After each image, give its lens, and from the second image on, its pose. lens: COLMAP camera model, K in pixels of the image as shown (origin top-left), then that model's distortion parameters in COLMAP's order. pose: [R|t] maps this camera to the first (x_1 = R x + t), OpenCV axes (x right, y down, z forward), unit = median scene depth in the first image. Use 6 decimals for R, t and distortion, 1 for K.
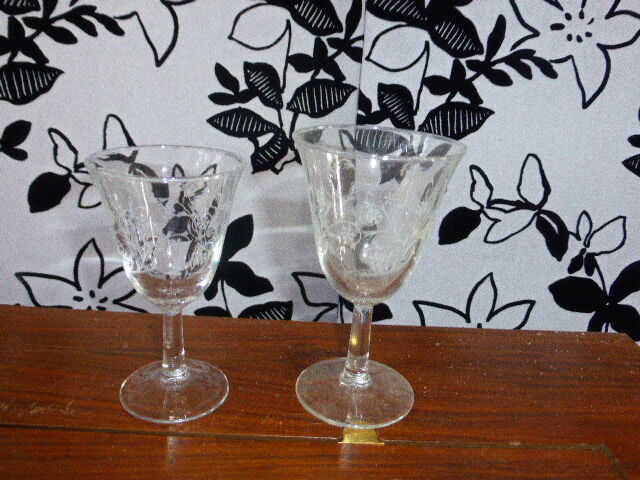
lens RADIAL K [[562.2, 0, 320.0], [0, 562.2, 240.0], [0, 0, 1]] dist [-0.089175, 0.071378]
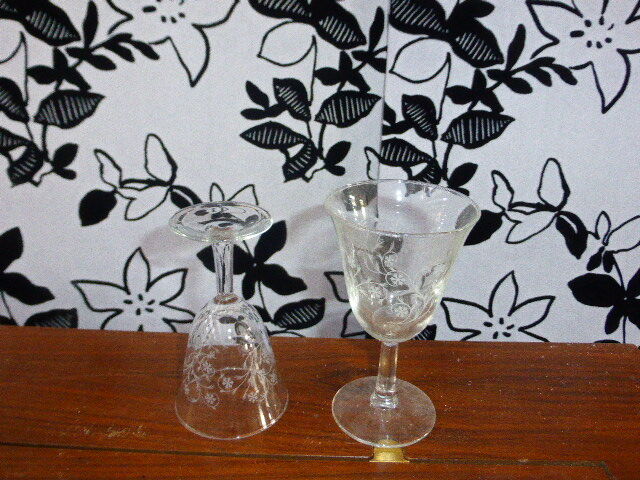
lens RADIAL K [[562.2, 0, 320.0], [0, 562.2, 240.0], [0, 0, 1]] dist [-0.089175, 0.071378]
pose [[0.998319, -0.023609, -0.052937, 0.000463], [0.027461, 0.996935, 0.073257, -0.090376], [0.051045, -0.074588, 0.995907, -0.064771]]
